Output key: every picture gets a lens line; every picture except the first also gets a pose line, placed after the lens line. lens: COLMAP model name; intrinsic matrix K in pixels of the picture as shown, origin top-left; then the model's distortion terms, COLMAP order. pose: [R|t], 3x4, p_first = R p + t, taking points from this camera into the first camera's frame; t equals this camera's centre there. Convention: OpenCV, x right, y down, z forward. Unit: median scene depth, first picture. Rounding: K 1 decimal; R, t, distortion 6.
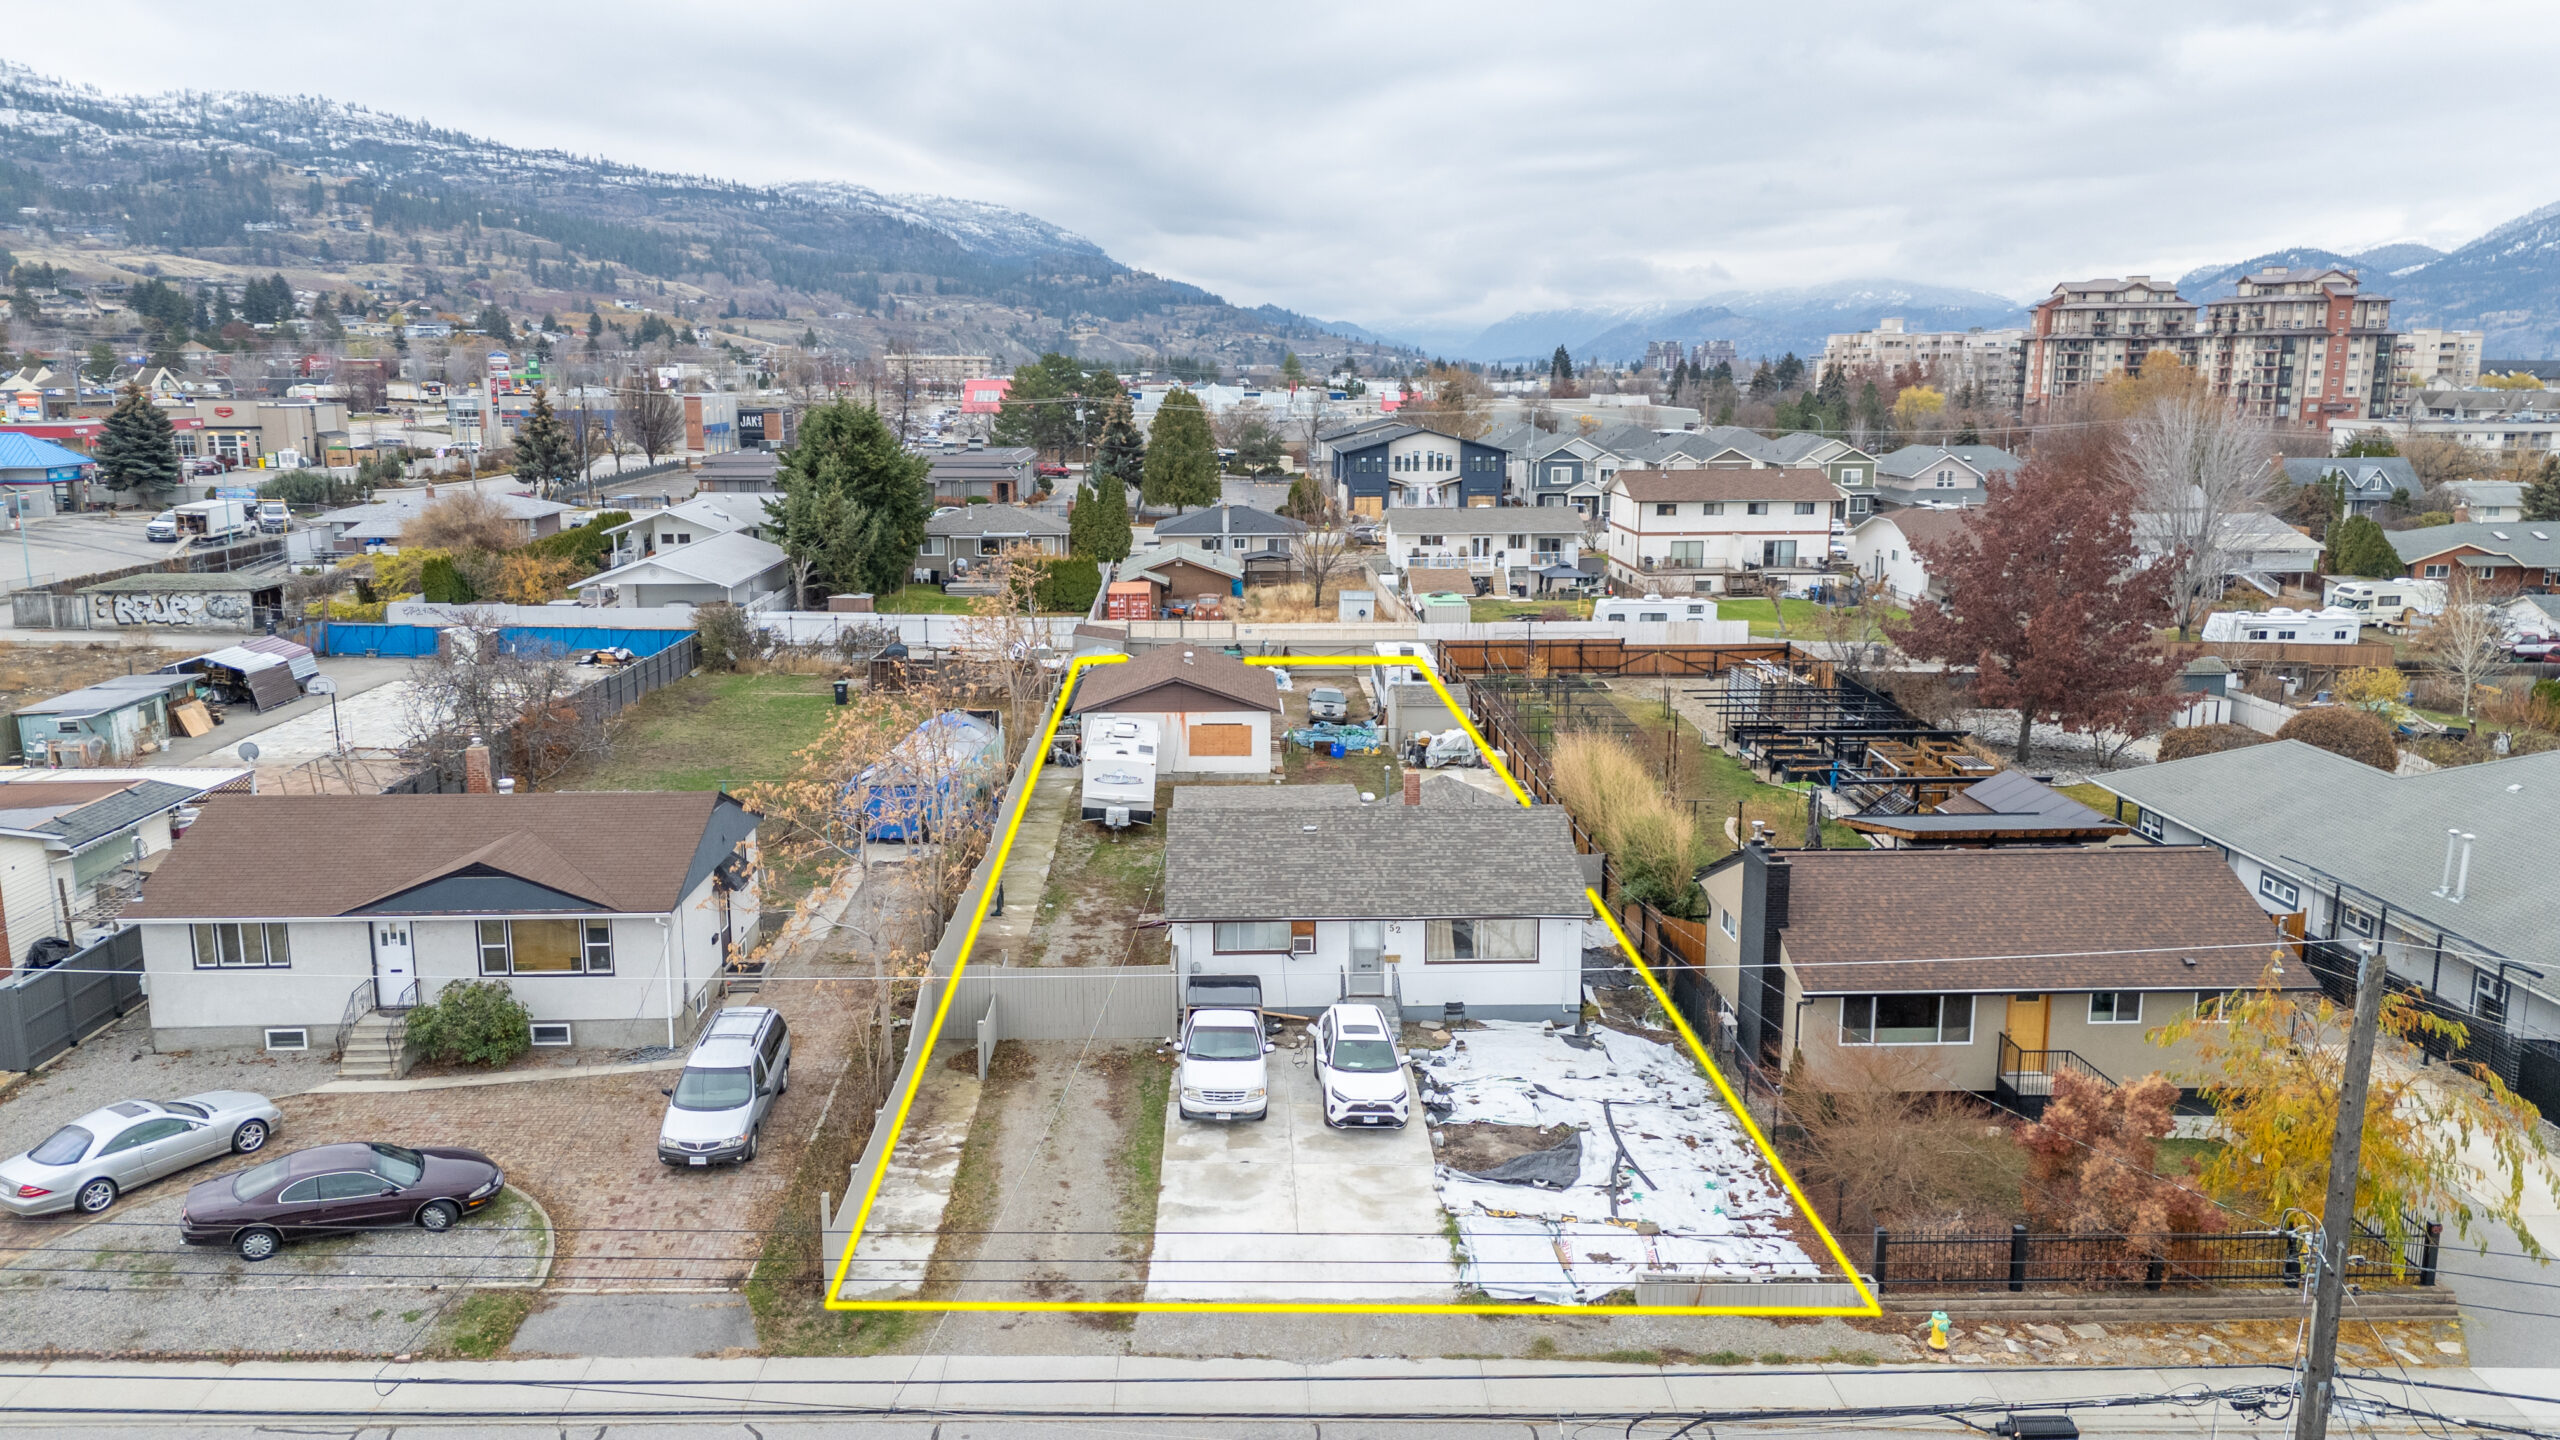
lens RADIAL K [[1858.1, 0, 1273.5], [0, 1858.1, 694.8], [0, 0, 1]] dist [0.108243, -0.098056]
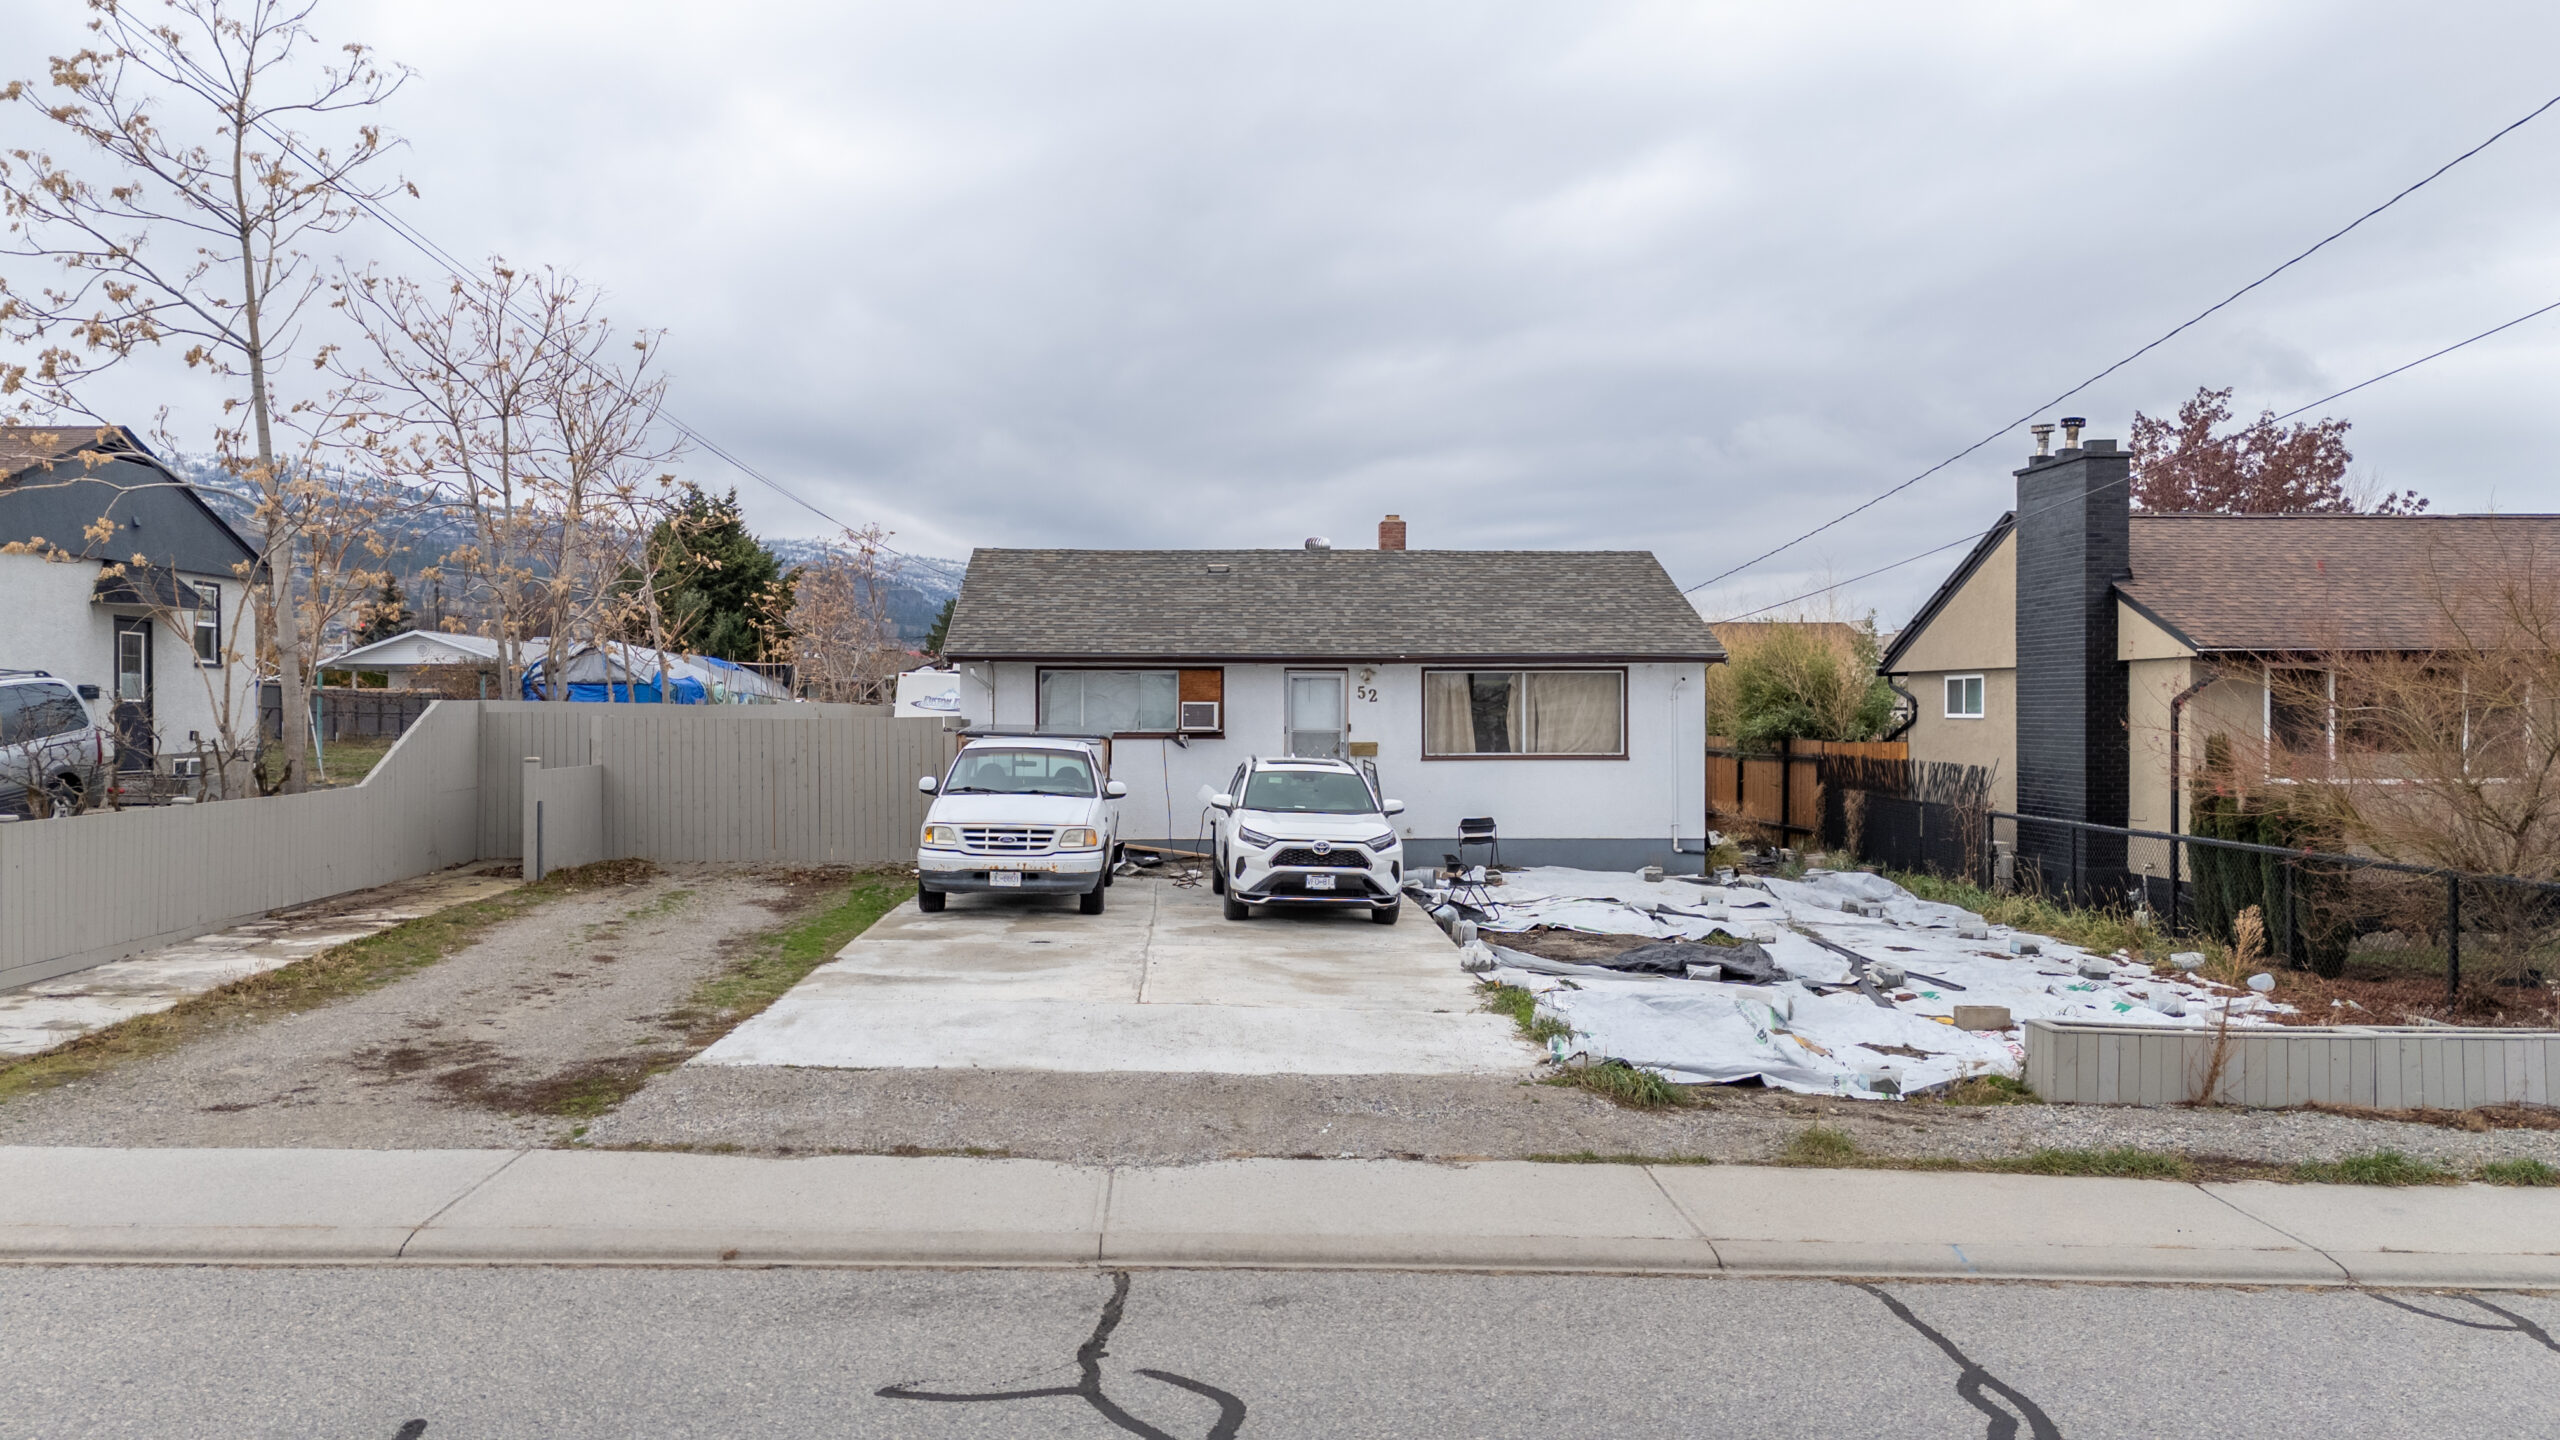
lens RADIAL K [[1900.3, 0, 1285.3], [0, 1900.3, 708.9], [0, 0, 1]] dist [0.102482, -0.099838]
pose [[0.999625, 0.001193, 0.027374, 0.025929], [0.003513, 0.985226, -0.171226, 0.230551], [-0.027174, 0.171257, 0.984851, 0.454380]]
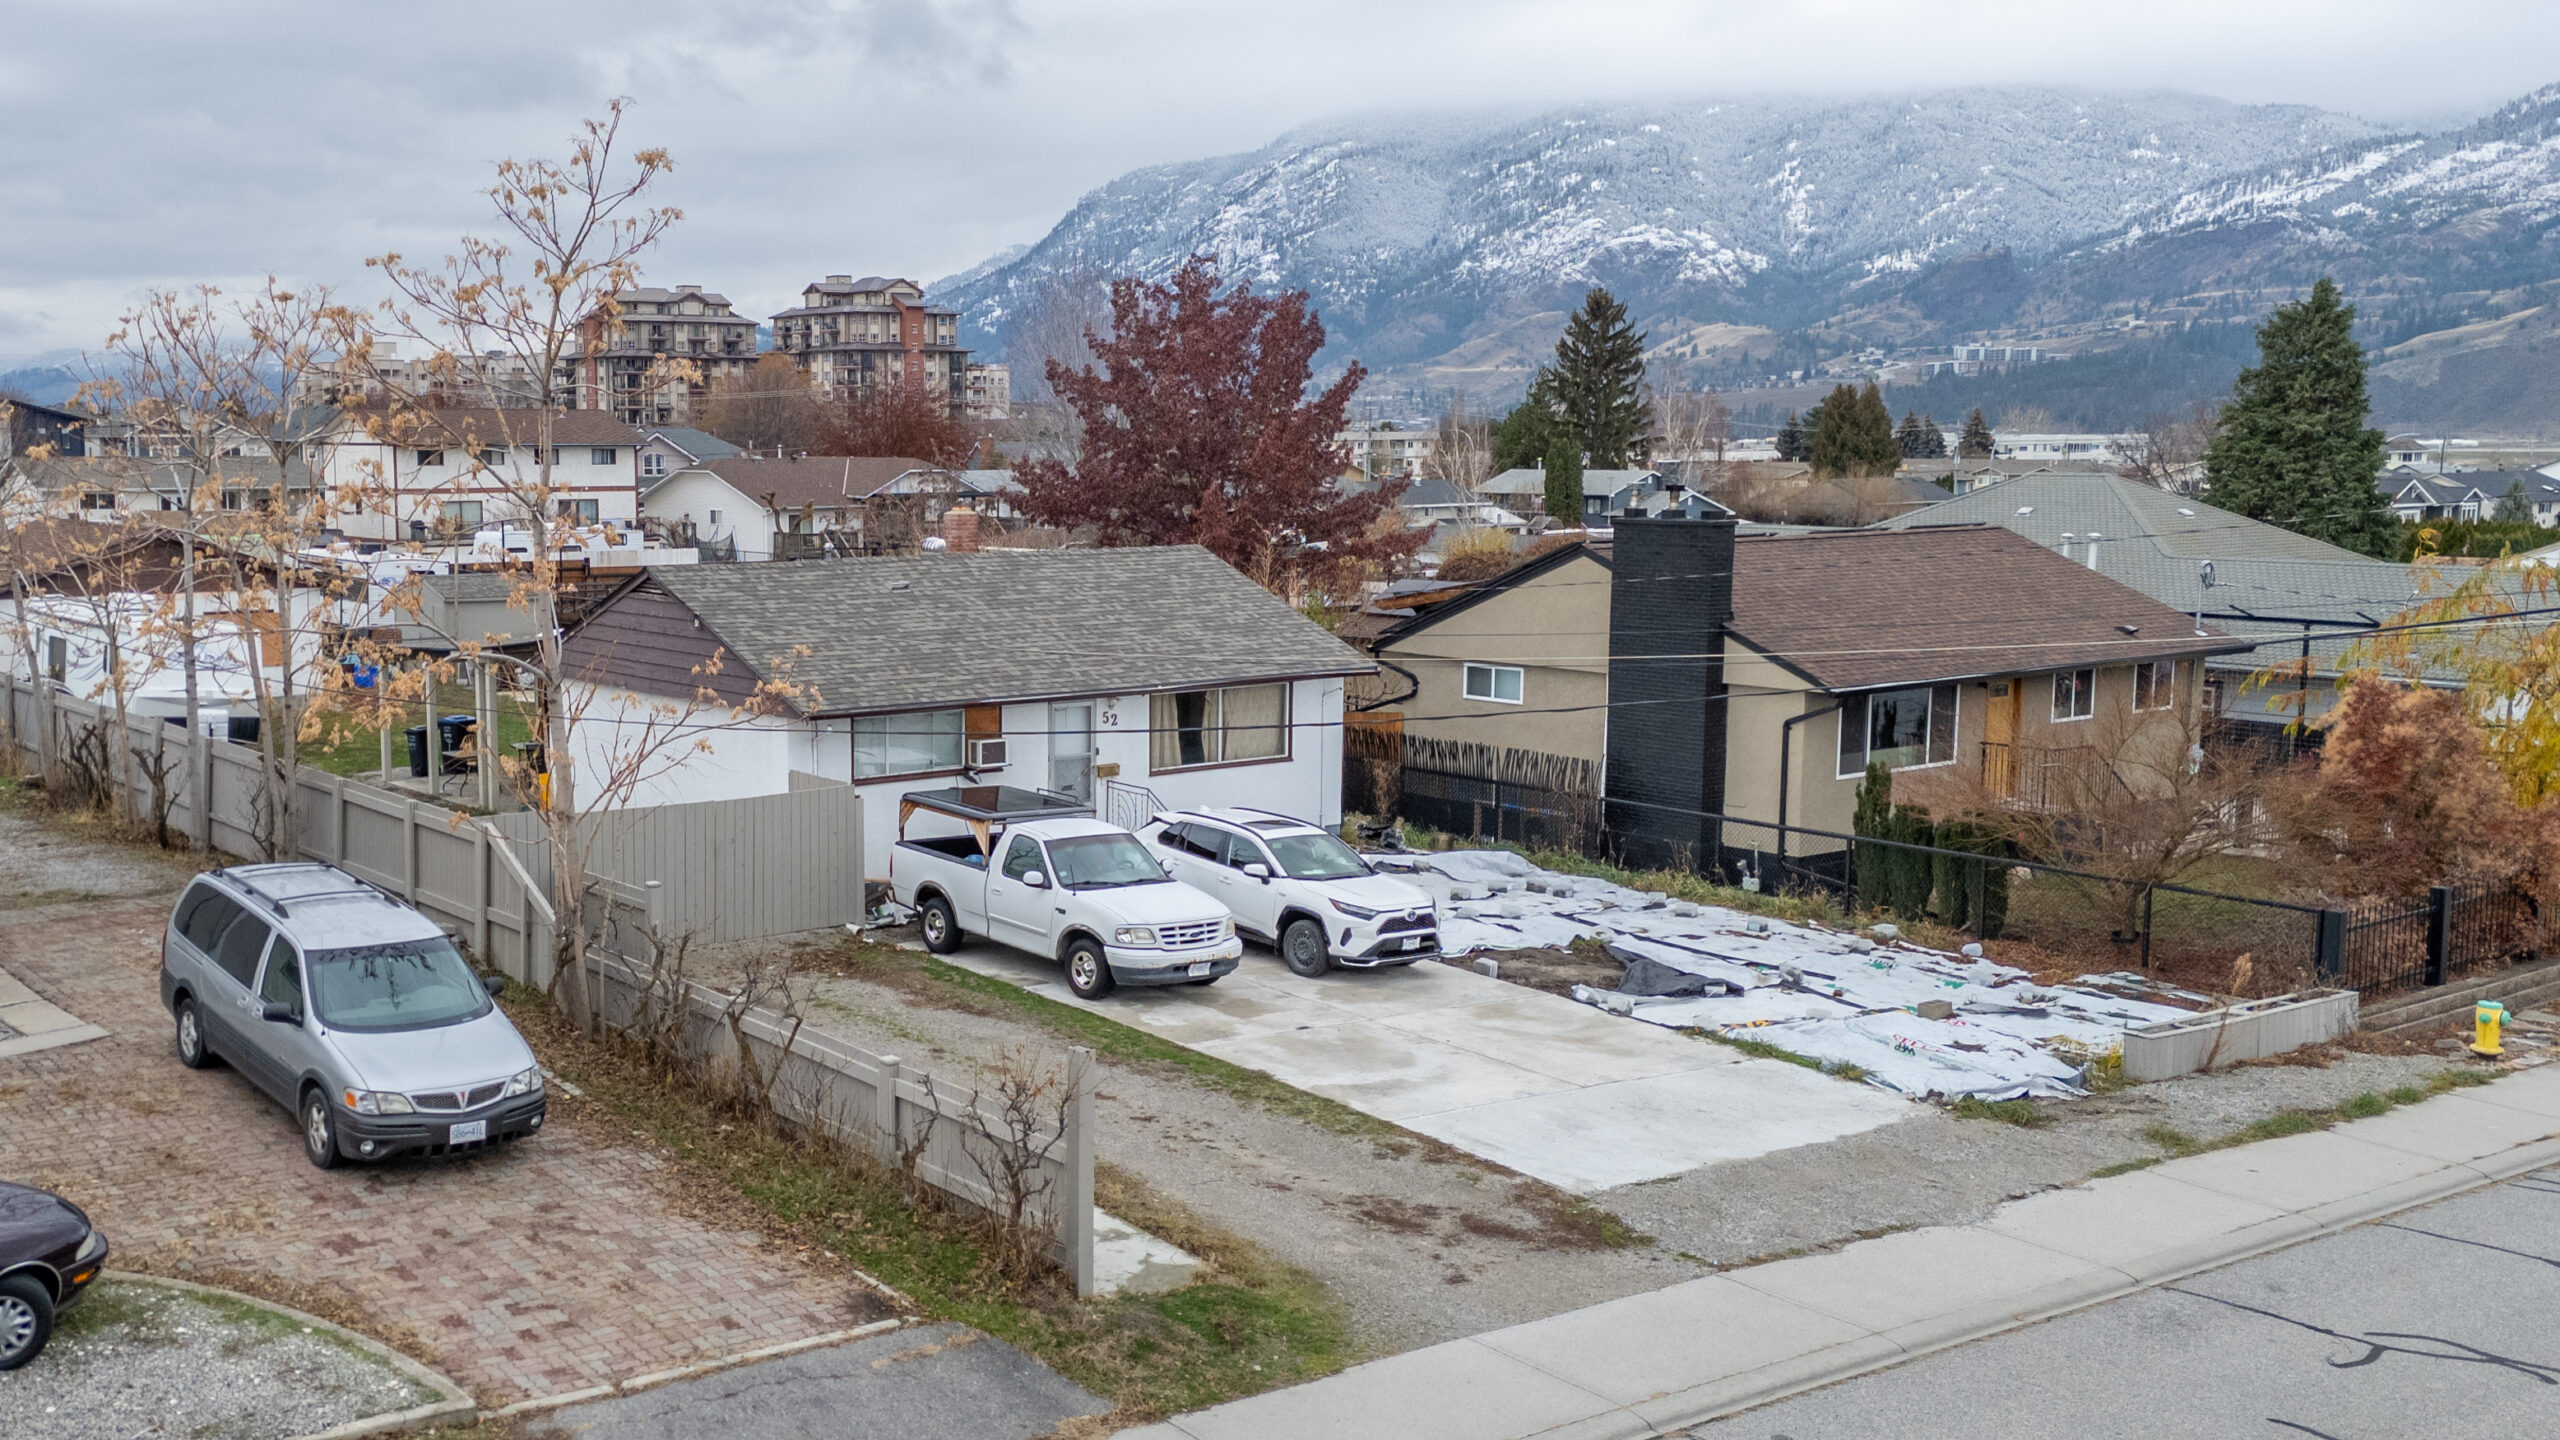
lens RADIAL K [[2409.8, 0, 895.6], [0, 2409.8, 720.6], [0, 0, 1]] dist [0.034142, -0.005116]
pose [[0.851458, -0.062880, 0.520640, -0.393157], [0.092398, 0.995242, -0.030910, 0.146266], [-0.516219, 0.074425, 0.853217, 0.394966]]
